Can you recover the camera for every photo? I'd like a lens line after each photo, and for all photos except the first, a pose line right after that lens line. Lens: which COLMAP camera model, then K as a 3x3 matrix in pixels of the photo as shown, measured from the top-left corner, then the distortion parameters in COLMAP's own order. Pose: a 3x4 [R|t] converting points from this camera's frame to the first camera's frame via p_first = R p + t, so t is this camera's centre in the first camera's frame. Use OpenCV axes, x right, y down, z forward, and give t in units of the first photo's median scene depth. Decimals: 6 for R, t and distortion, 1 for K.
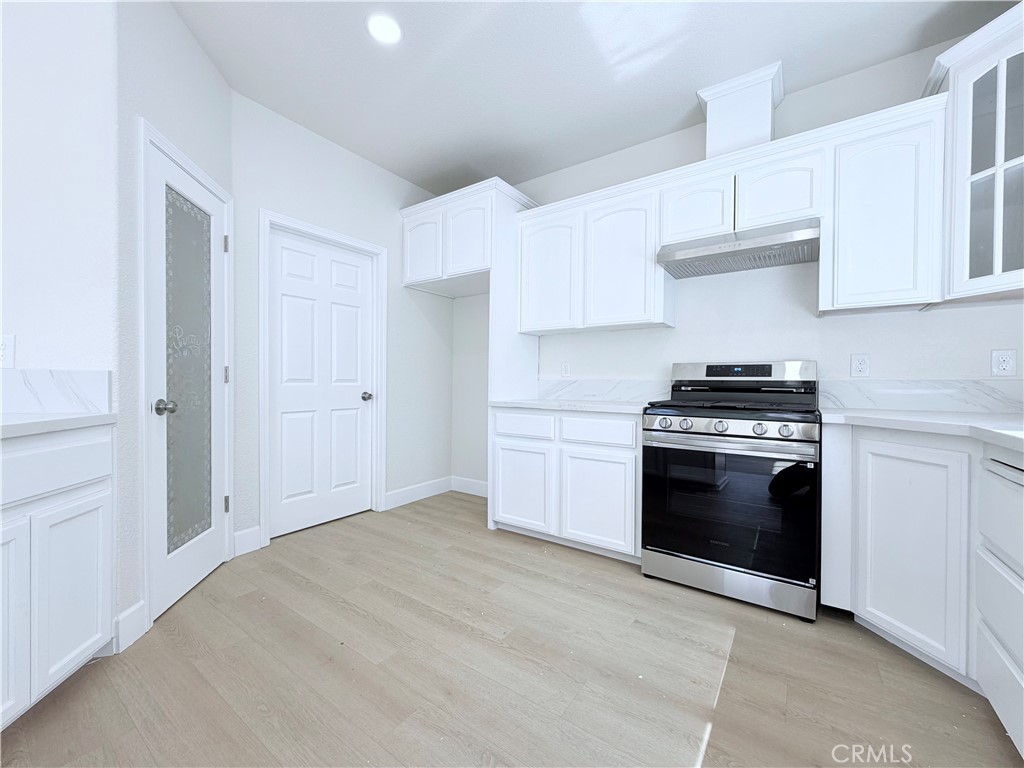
lens RADIAL K [[411.0, 0, 511.6], [0, 411.0, 385.9], [0, 0, 1]] dist [-0.000626, 0.000188]
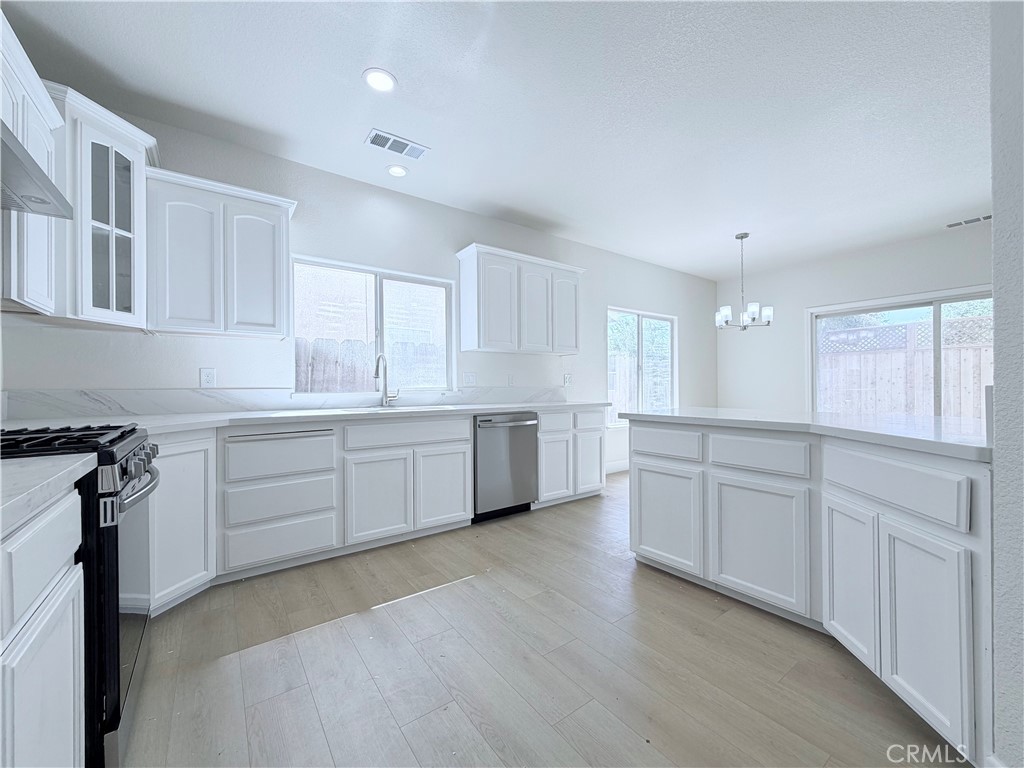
lens RADIAL K [[409.2, 0, 510.1], [0, 409.2, 386.0], [0, 0, 1]] dist [-0.000608, 0.000106]
pose [[-0.950325, -0.001584, 0.311255, -0.291482], [0.001563, 0.999950, 0.009860, -0.031439], [-0.311255, 0.009856, -0.950275, 1.298284]]
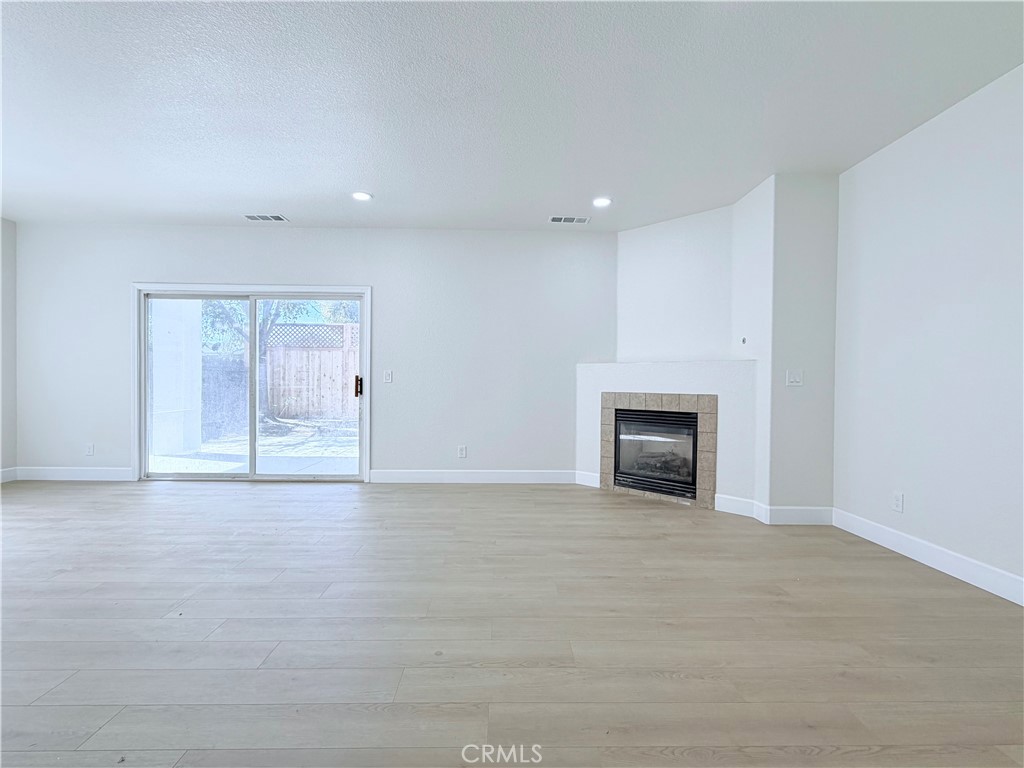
lens RADIAL K [[472.9, 0, 512.6], [0, 472.9, 387.2], [0, 0, 1]] dist [-0.002325, 0.000144]
pose [[-0.798380, -0.008943, -0.602087, -1.312390], [-0.022168, 0.999648, 0.014547, -0.052633], [0.601746, 0.024961, -0.798298, 1.261118]]
